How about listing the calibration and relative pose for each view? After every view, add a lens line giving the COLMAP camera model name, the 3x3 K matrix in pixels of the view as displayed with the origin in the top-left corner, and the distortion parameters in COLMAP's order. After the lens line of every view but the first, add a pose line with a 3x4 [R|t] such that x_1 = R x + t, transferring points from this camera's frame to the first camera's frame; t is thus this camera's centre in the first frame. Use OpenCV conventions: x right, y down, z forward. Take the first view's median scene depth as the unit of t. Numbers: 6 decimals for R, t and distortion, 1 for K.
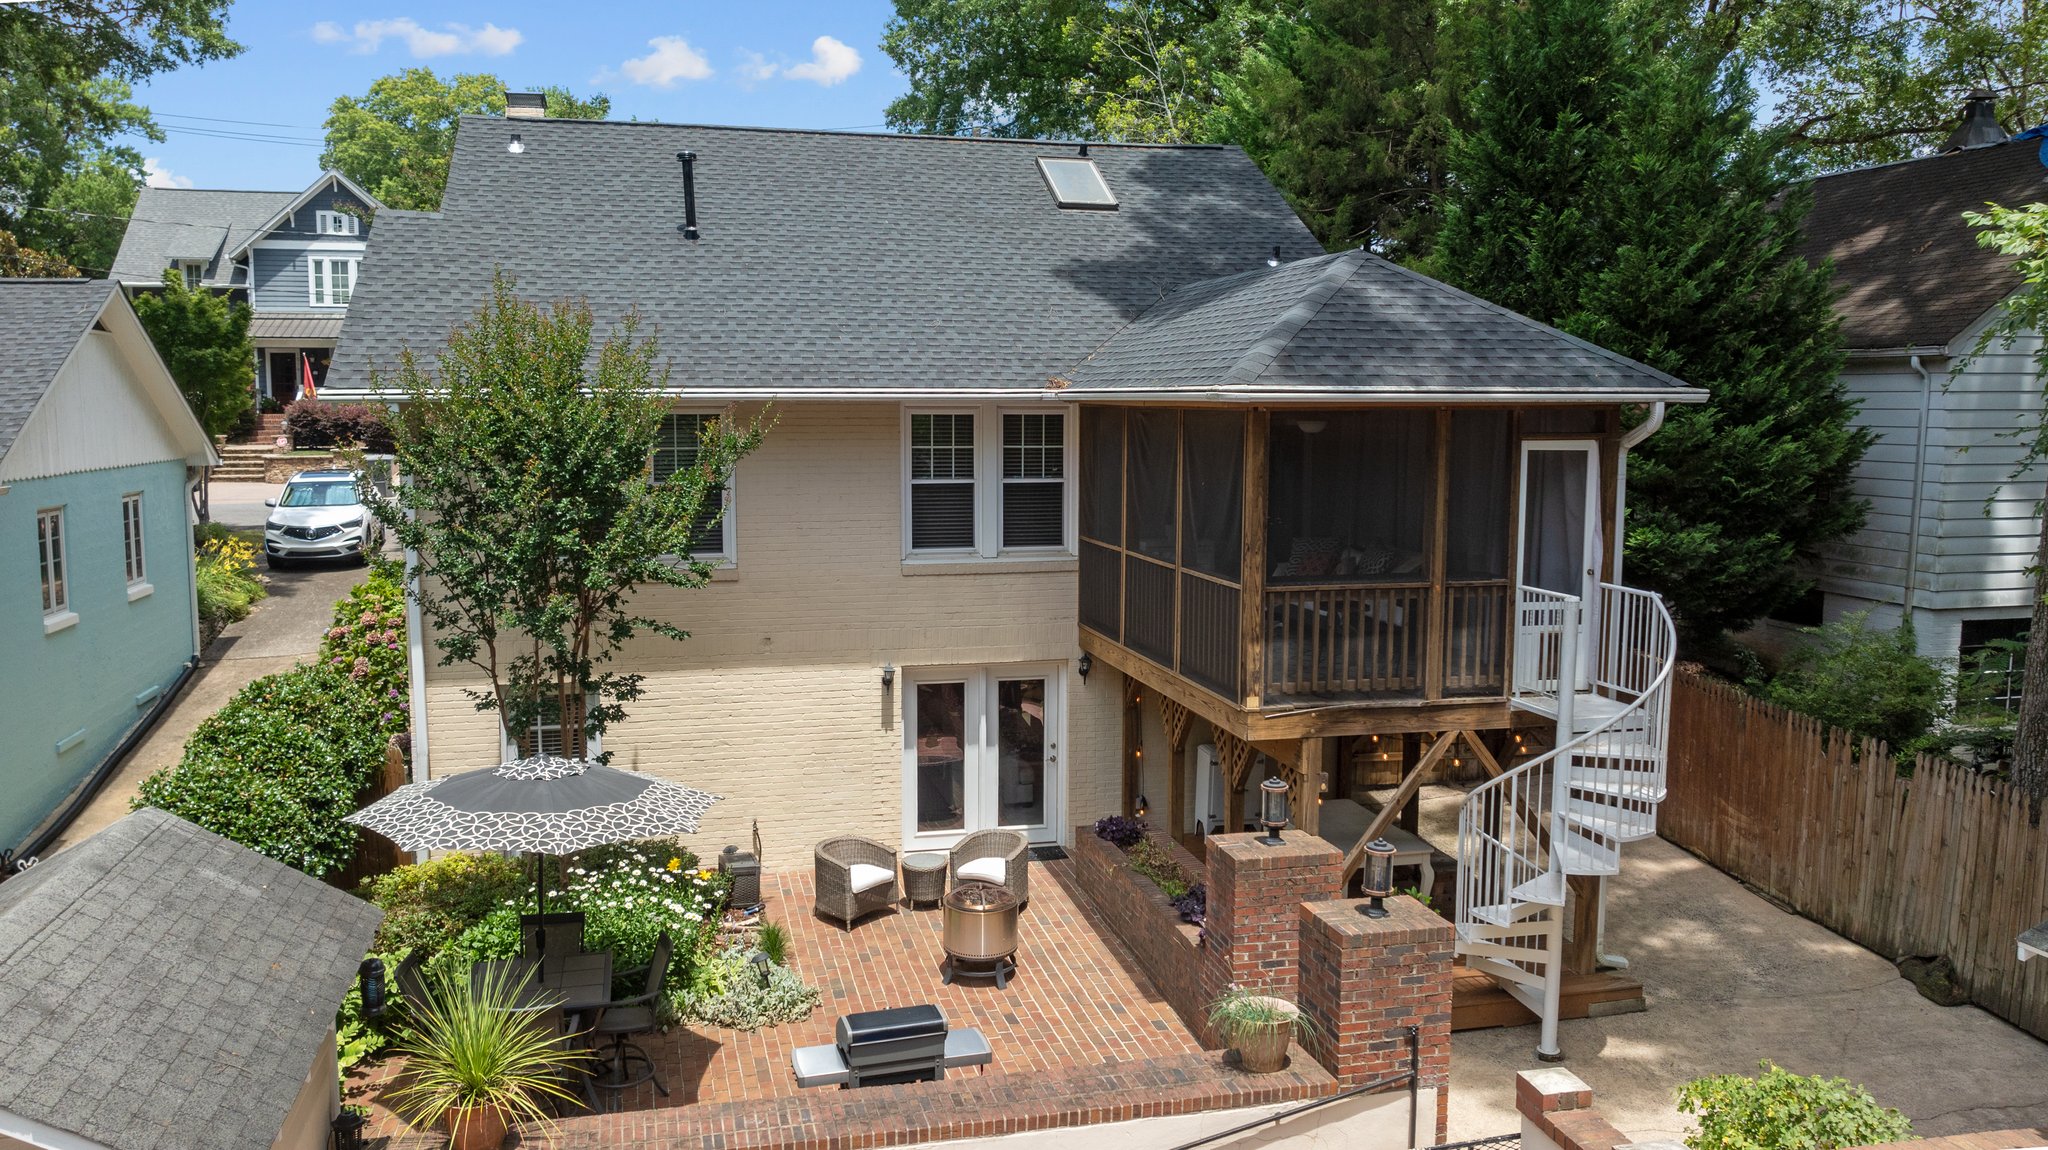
lens RADIAL K [[1435.5, 0, 1030.8], [0, 1435.5, 575.2], [0, 0, 1]] dist [-0.025882, 0.012213]
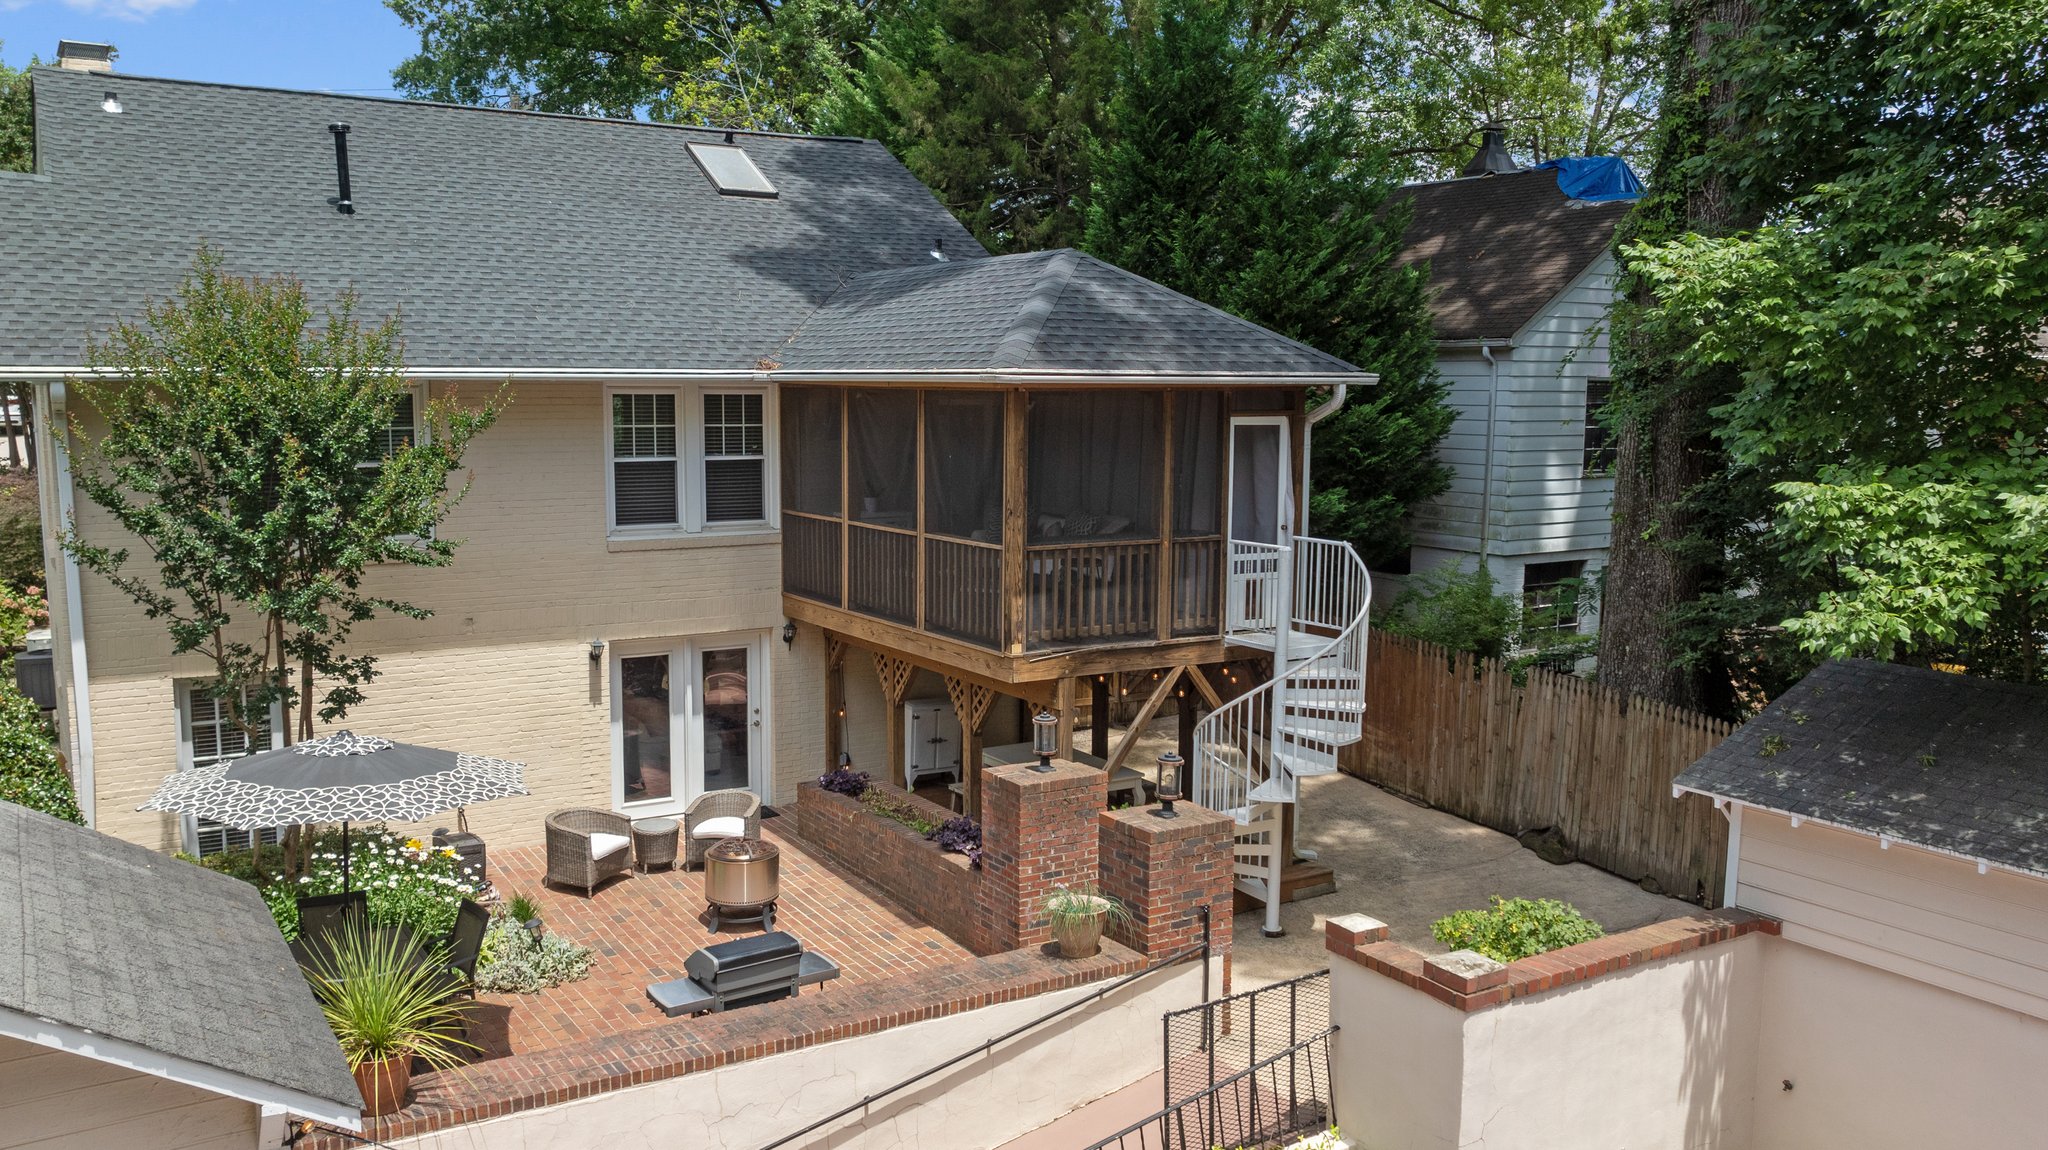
lens RADIAL K [[1435.5, 0, 957.9], [0, 1435.5, 560.6], [0, 0, 1]] dist [-0.025882, 0.012213]
pose [[0.965999, -0.027883, 0.257037, -0.139392], [0.027074, 0.999611, 0.006687, 0.007812], [-0.257124, 0.000500, 0.966378, -0.063825]]
